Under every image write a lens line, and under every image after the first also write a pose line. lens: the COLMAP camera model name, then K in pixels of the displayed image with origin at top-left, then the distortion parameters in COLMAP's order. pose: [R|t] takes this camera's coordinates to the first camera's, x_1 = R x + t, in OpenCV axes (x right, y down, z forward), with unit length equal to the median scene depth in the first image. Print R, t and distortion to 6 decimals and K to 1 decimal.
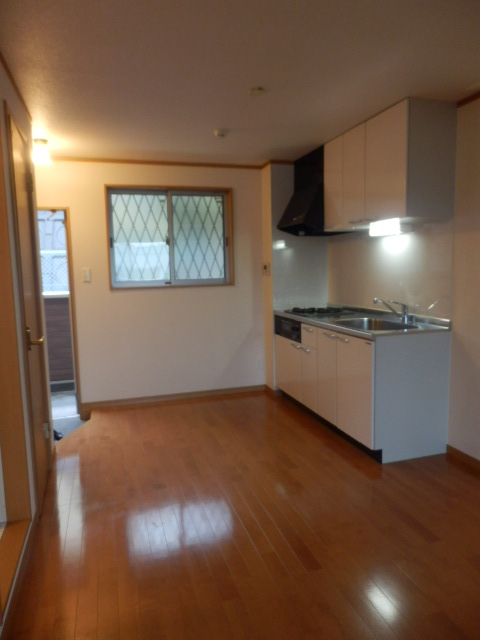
lens RADIAL K [[446.1, 0, 234.6], [0, 446.1, 318.3], [0, 0, 1]] dist [-0.007149, -0.002187]
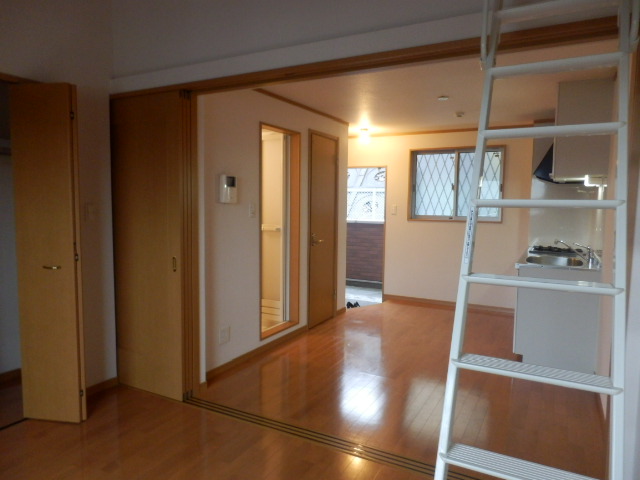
lens RADIAL K [[446.1, 0, 322.0], [0, 446.1, 240.8], [0, 0, 1]] dist [-0.007149, -0.002187]
pose [[0.700665, 0.092825, -0.707427, 0.667471], [-0.108804, 0.993805, 0.022637, 0.000274], [0.705146, 0.061110, 0.706424, -0.273137]]
